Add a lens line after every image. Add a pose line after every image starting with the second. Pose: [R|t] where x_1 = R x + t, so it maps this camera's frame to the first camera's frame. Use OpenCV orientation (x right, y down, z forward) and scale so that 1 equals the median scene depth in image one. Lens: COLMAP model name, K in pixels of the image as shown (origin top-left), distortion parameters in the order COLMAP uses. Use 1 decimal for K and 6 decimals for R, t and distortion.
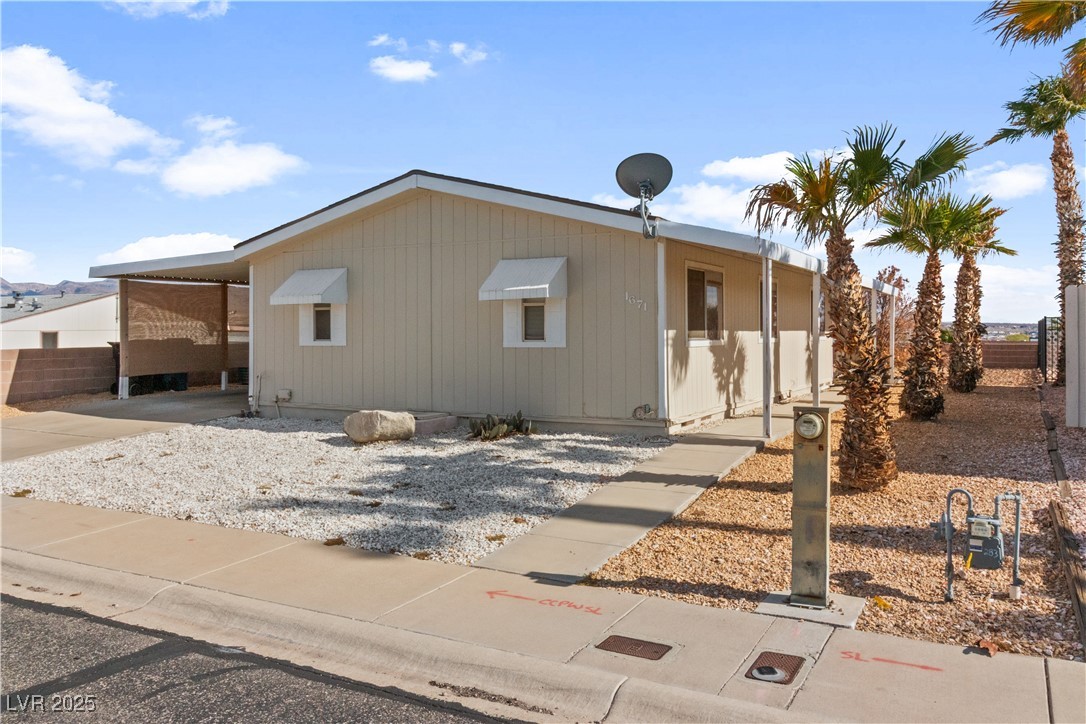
lens RADIAL K [[862.8, 0, 551.9], [0, 862.8, 339.9], [0, 0, 1]] dist [0.009324, -0.000761]
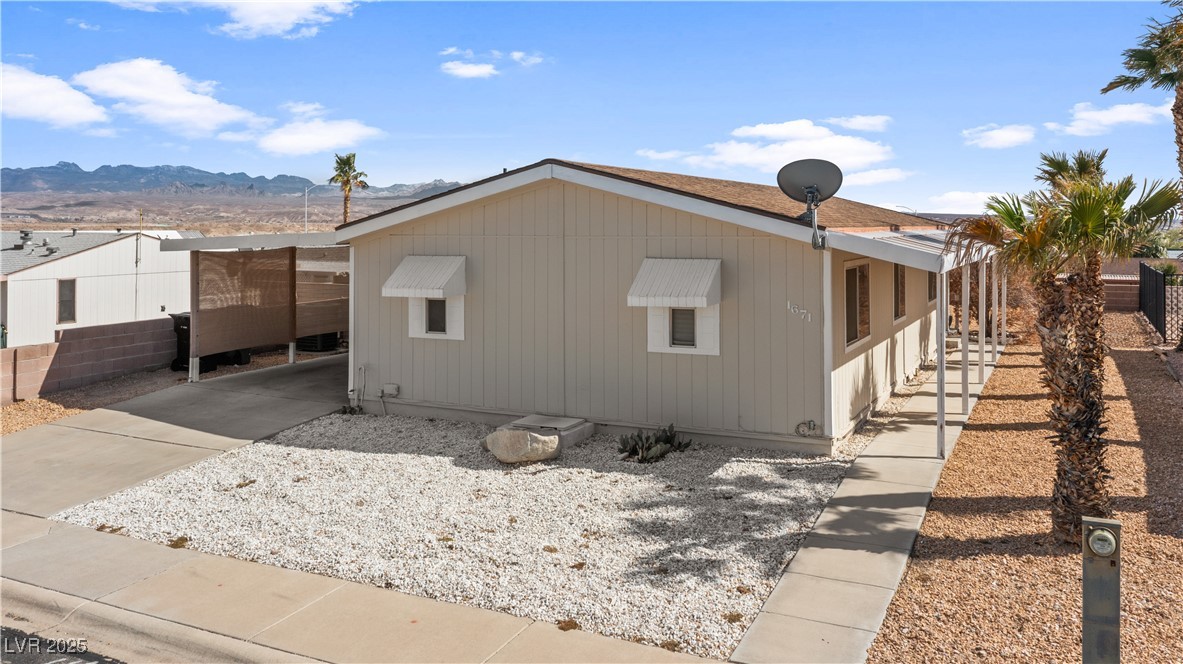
lens RADIAL K [[973.4, 0, 592.3], [0, 973.4, 215.7], [0, 0, 1]] dist [-0.012579, 0.005994]
pose [[0.999276, 0.000863, 0.038024, -0.157164], [-0.000184, 0.999840, -0.017866, -0.120433], [-0.038033, 0.017846, 0.999117, -0.055071]]
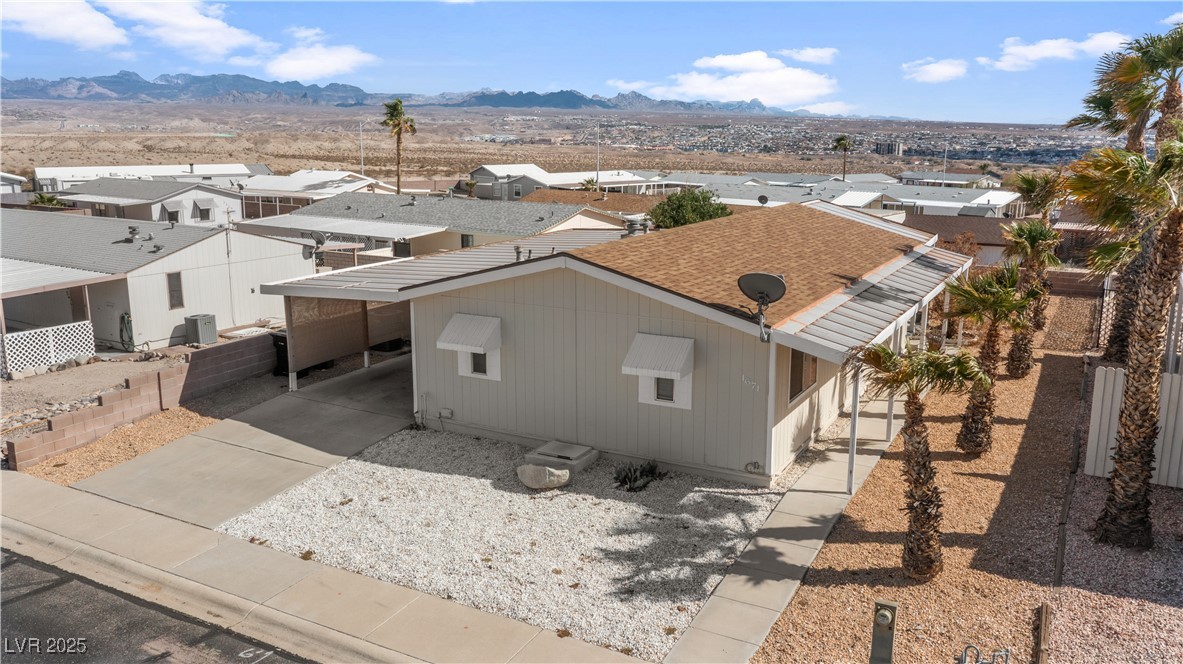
lens RADIAL K [[936.4, 0, 591.5], [0, 936.4, 332.0], [0, 0, 1]] dist [-0.016836, 0.008017]
pose [[0.999950, 0.002789, -0.009583, -0.111405], [-0.000776, 0.978991, 0.203903, -0.363933], [0.009951, -0.203886, 0.978944, -0.291479]]
